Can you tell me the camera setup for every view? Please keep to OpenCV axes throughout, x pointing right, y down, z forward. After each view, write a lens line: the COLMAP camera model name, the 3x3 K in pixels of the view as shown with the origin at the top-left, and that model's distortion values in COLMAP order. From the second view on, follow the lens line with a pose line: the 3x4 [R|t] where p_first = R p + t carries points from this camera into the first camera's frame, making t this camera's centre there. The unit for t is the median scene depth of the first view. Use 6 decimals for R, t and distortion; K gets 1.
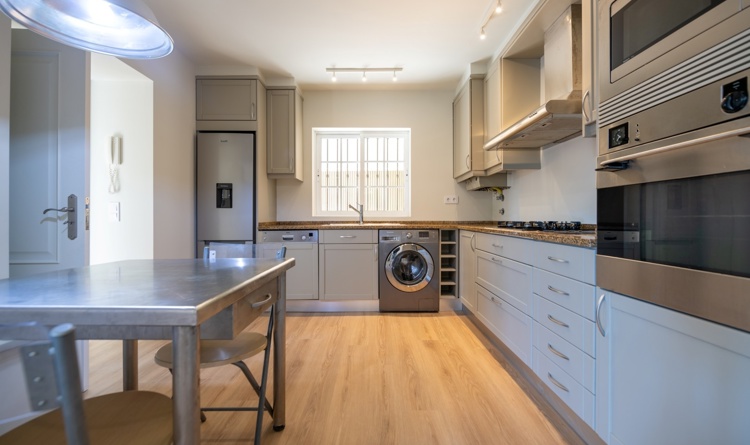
lens RADIAL K [[302.9, 0, 371.4], [0, 302.9, 218.4], [0, 0, 1]] dist [-0.016156, -0.001409]
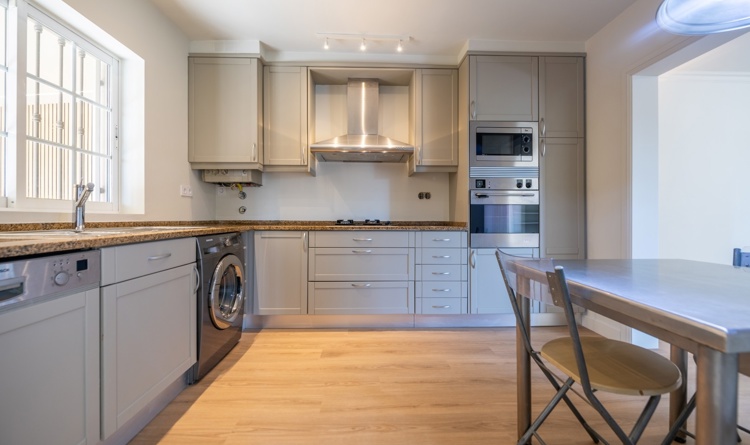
lens RADIAL K [[302.9, 0, 373.3], [0, 302.9, 219.3], [0, 0, 1]] dist [-0.016156, -0.001409]
pose [[-0.064297, -0.004796, 0.997919, -0.721078], [-0.001529, 0.999988, 0.004707, 0.001763], [-0.997930, -0.001223, -0.064304, 0.924300]]
